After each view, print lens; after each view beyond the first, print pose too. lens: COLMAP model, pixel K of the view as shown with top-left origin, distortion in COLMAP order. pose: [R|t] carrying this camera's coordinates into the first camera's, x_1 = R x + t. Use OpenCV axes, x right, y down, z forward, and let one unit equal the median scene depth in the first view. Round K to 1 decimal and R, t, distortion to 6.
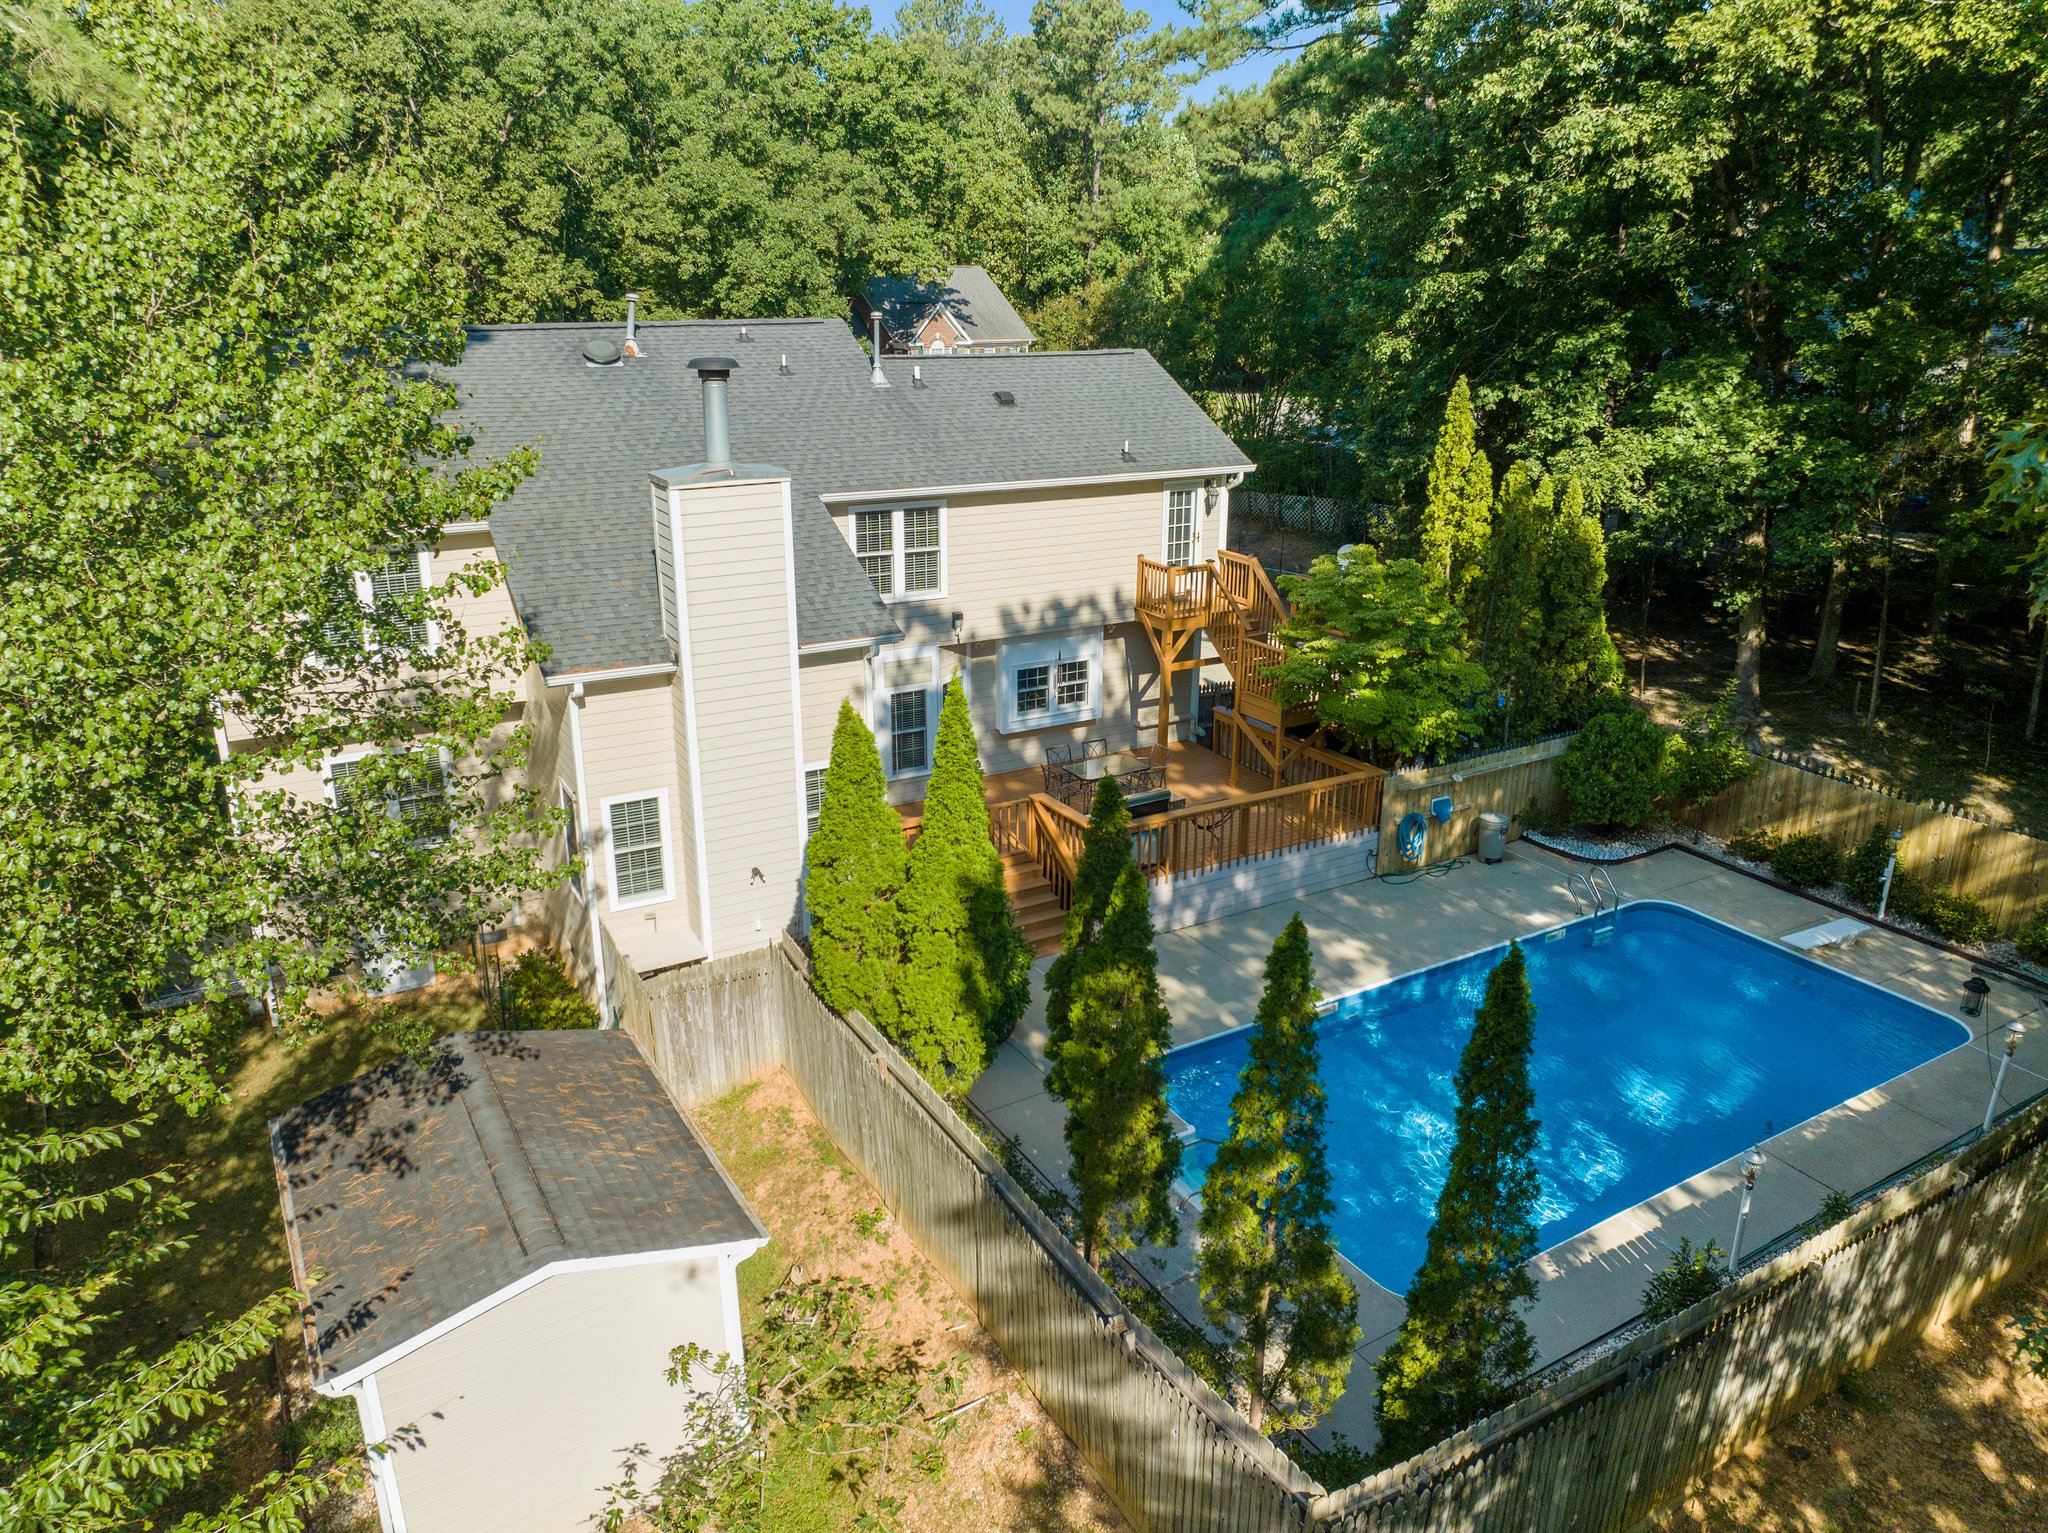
lens RADIAL K [[1434.8, 0, 1024.0], [0, 1434.8, 766.5], [0, 0, 1]] dist [-0.038019, 0.003582]
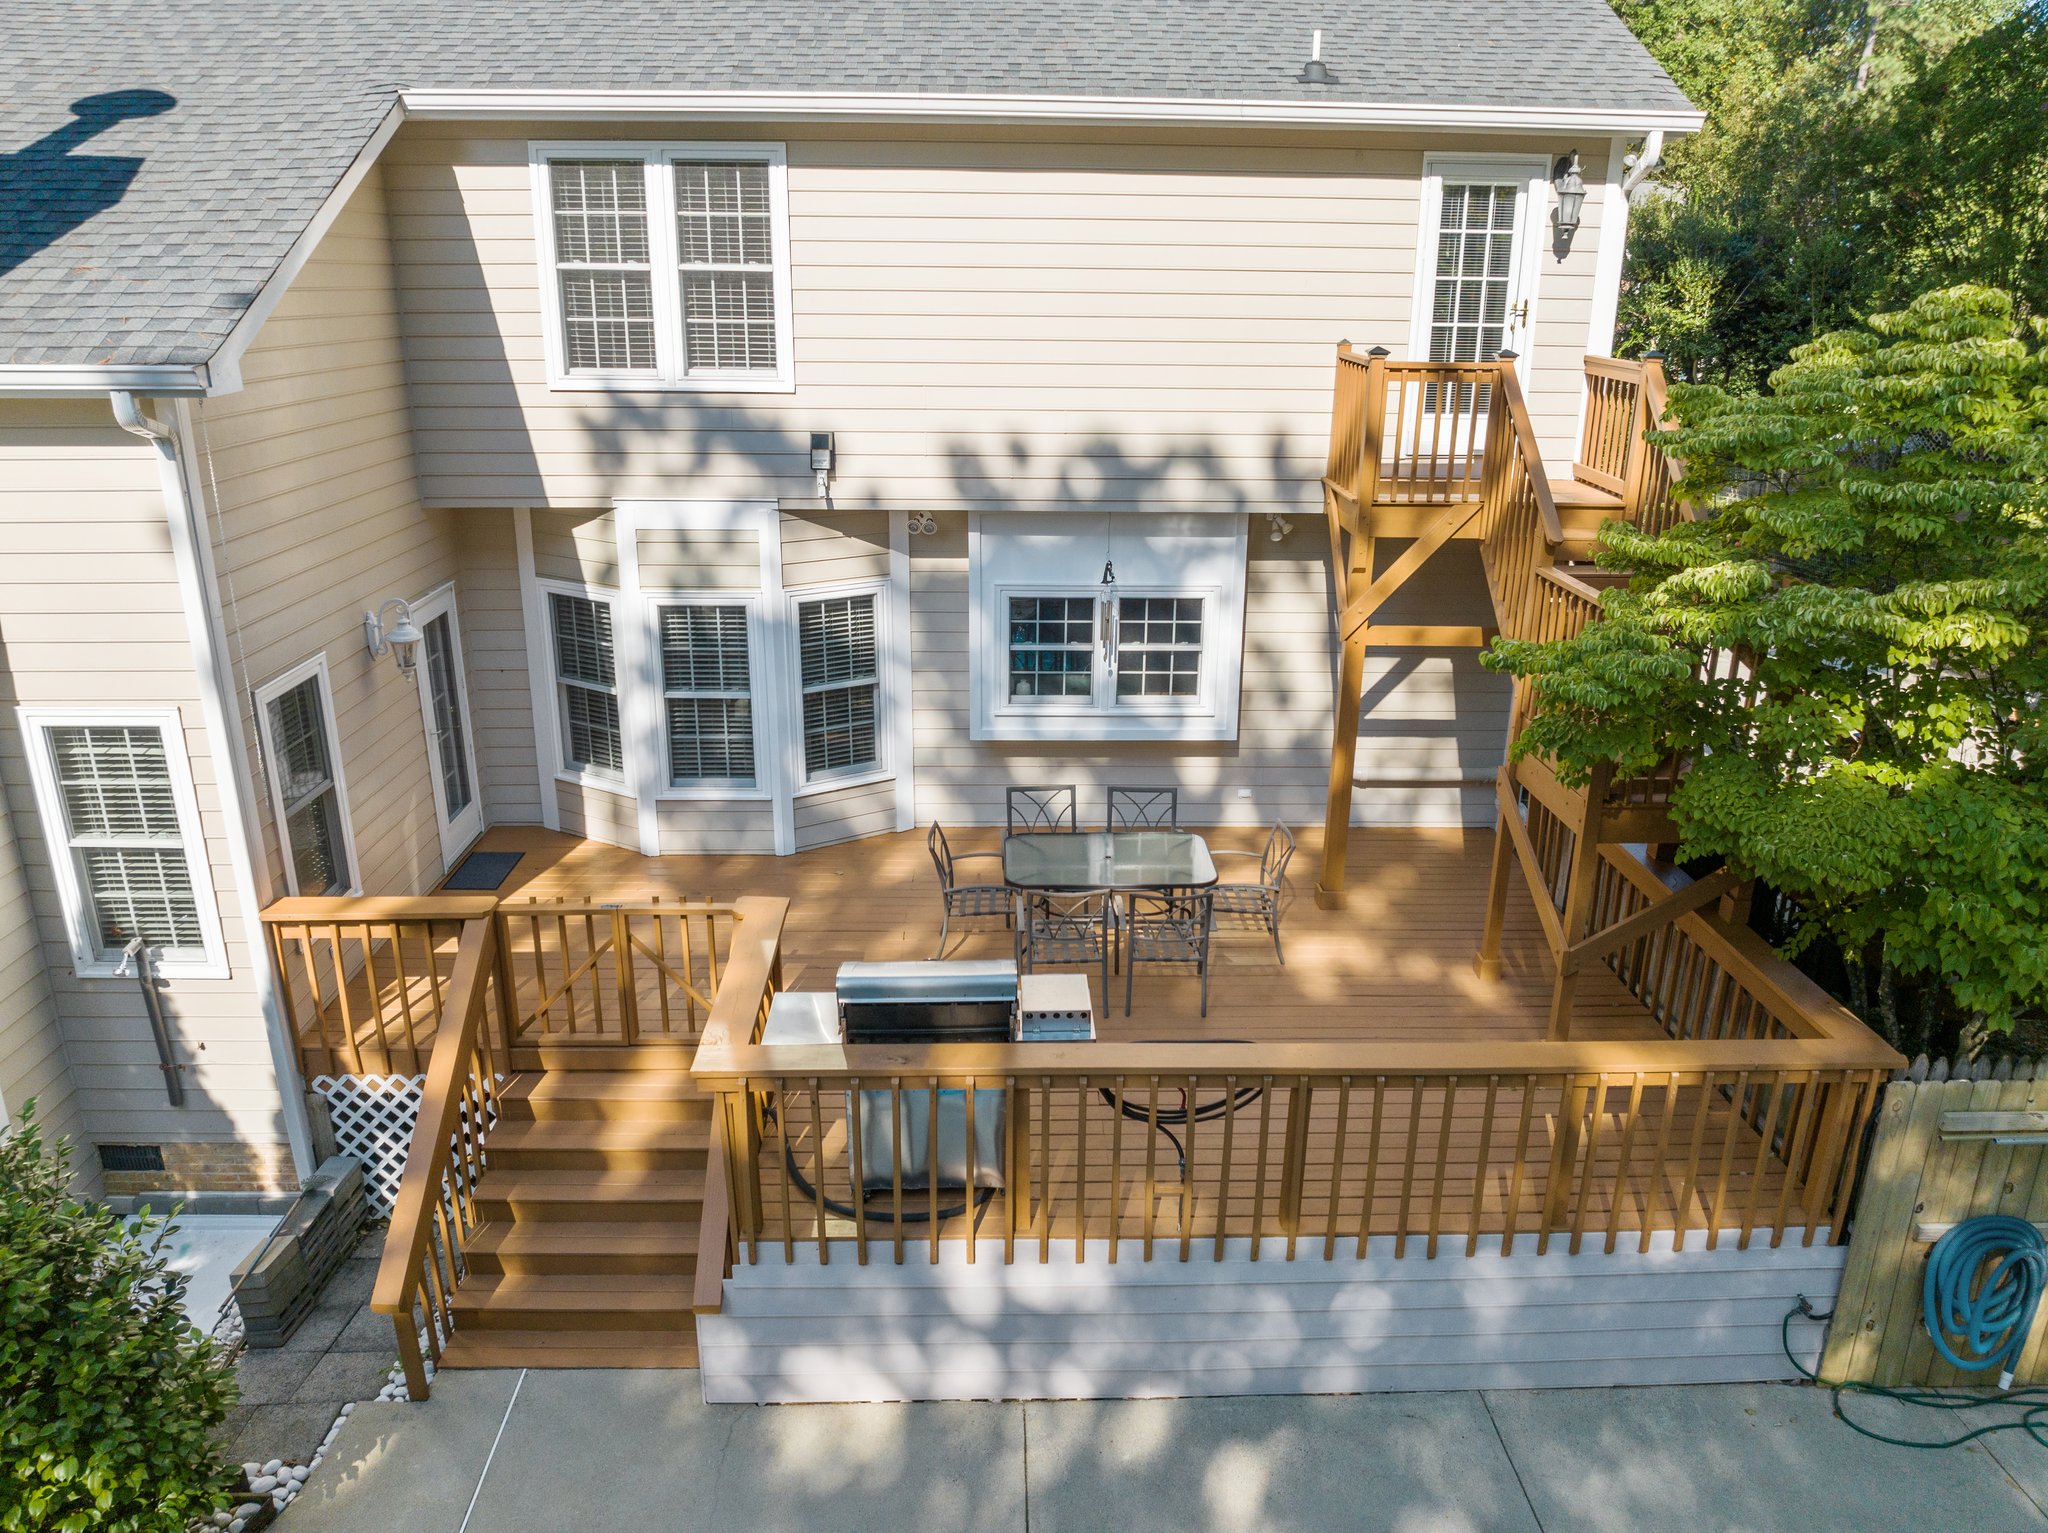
lens RADIAL K [[1434.8, 0, 1024.0], [0, 1434.8, 766.5], [0, 0, 1]] dist [-0.038019, 0.003582]
pose [[0.877302, 0.159358, -0.452709, 0.200894], [-0.159734, 0.986440, 0.037690, -0.034005], [0.452577, 0.039248, 0.890861, 0.620331]]
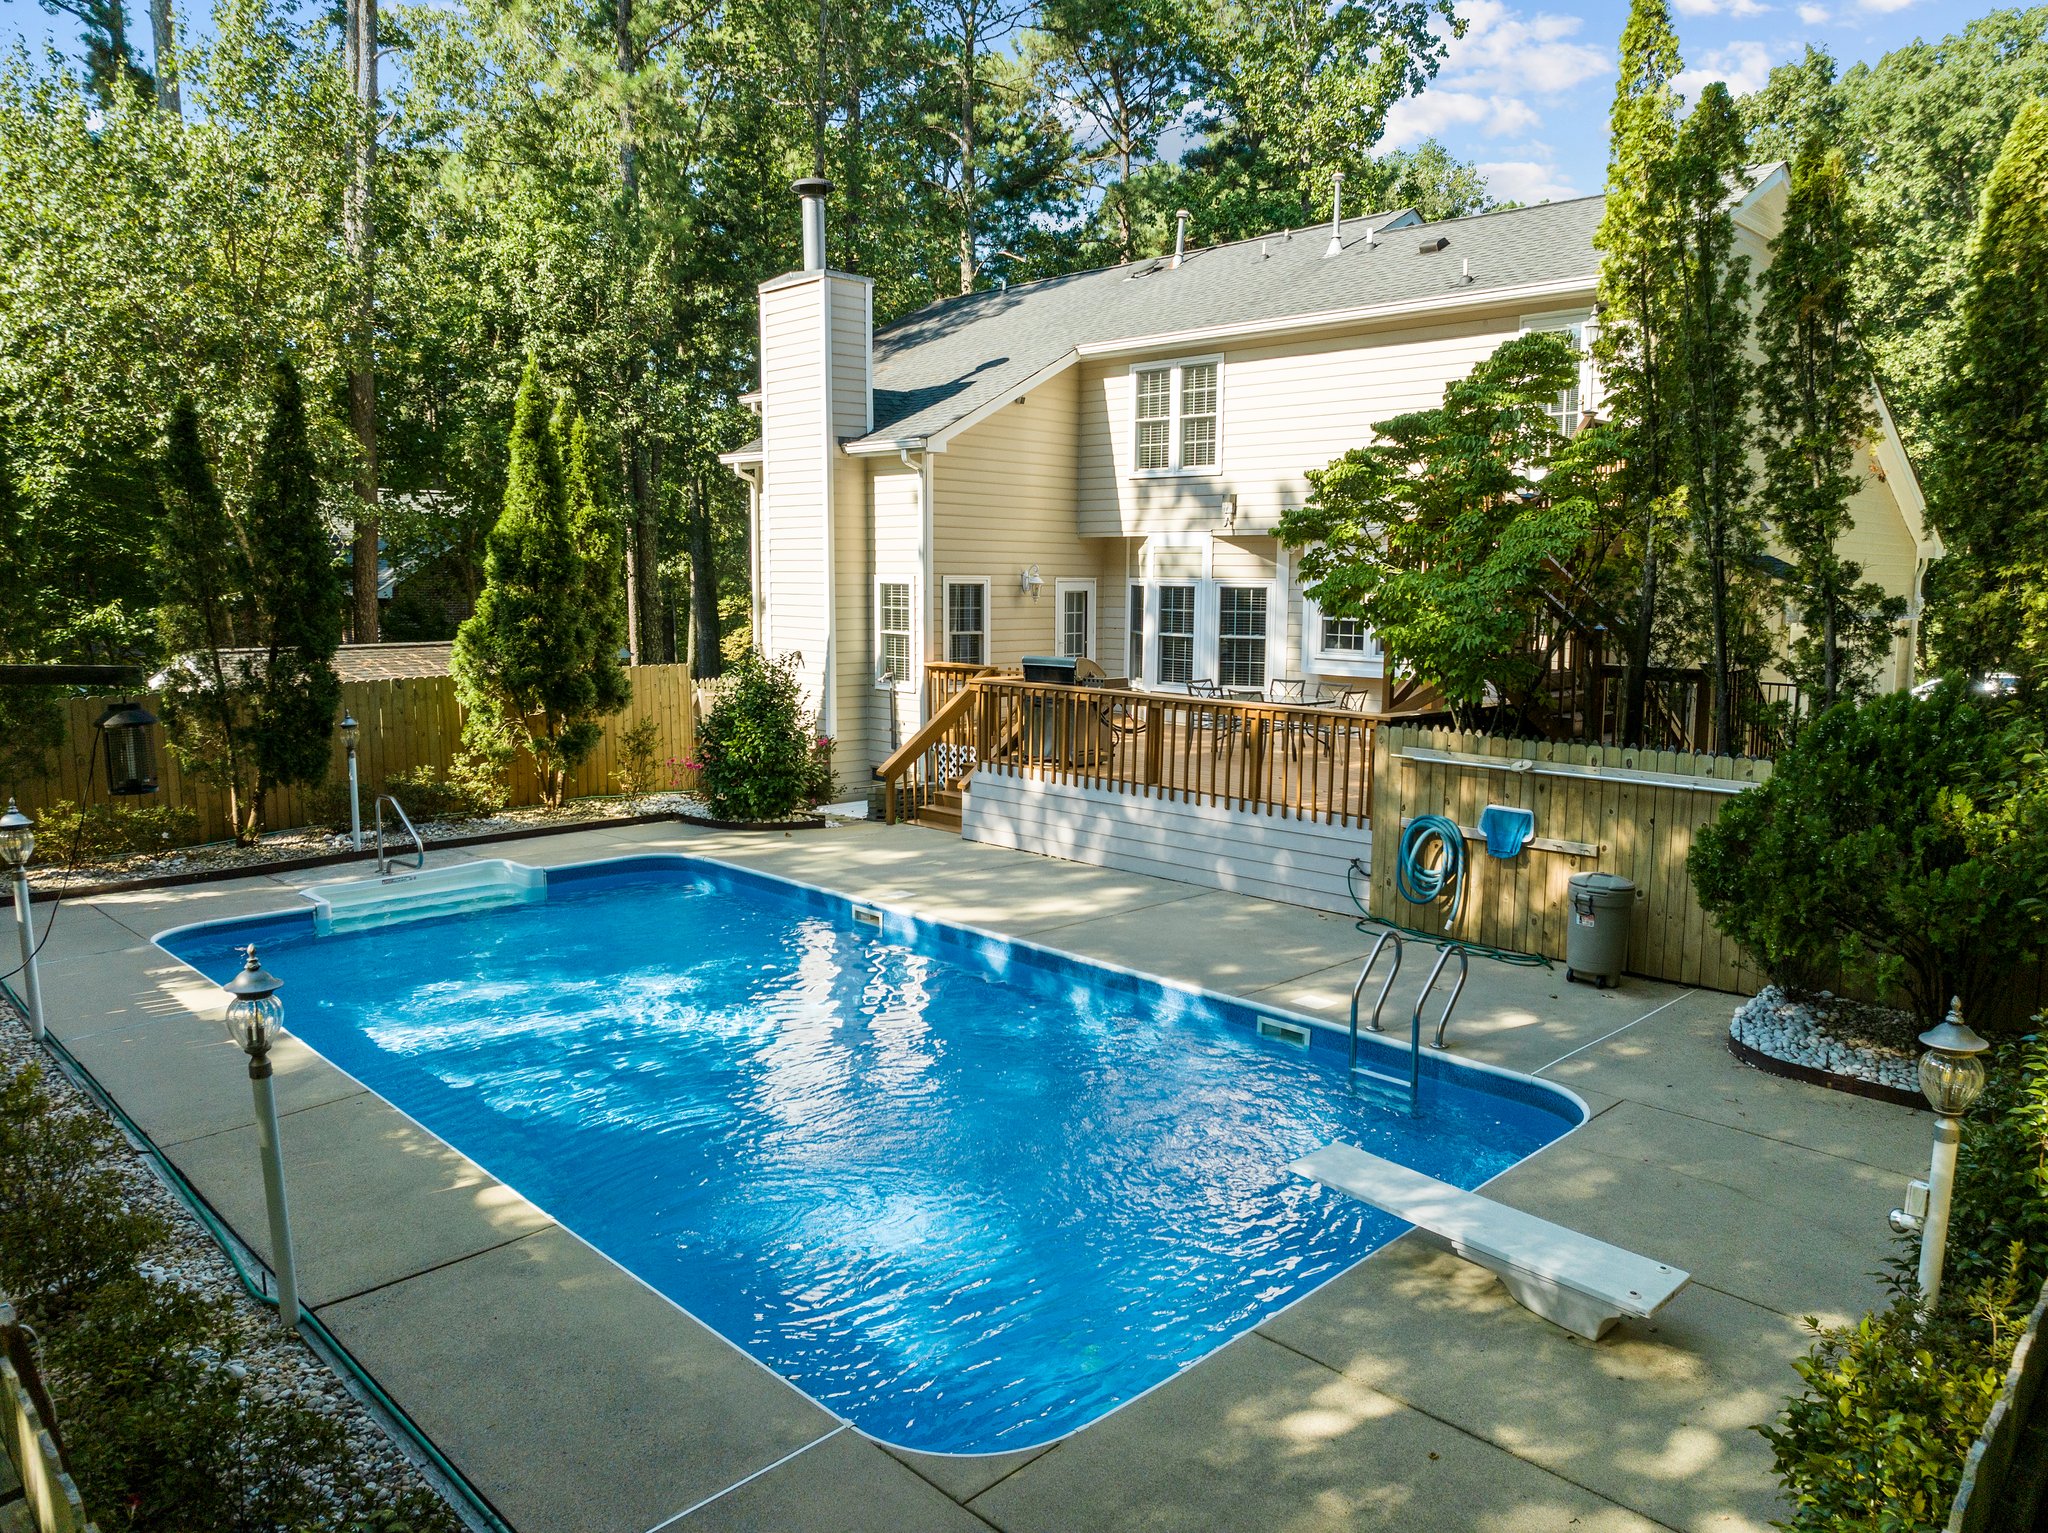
lens RADIAL K [[1434.8, 0, 1024.0], [0, 1434.8, 766.5], [0, 0, 1]] dist [-0.038019, 0.003582]
pose [[0.243342, 0.125377, -0.961803, 0.687315], [-0.323317, 0.945383, 0.041435, 0.040625], [0.914468, 0.300884, 0.270588, 0.680823]]
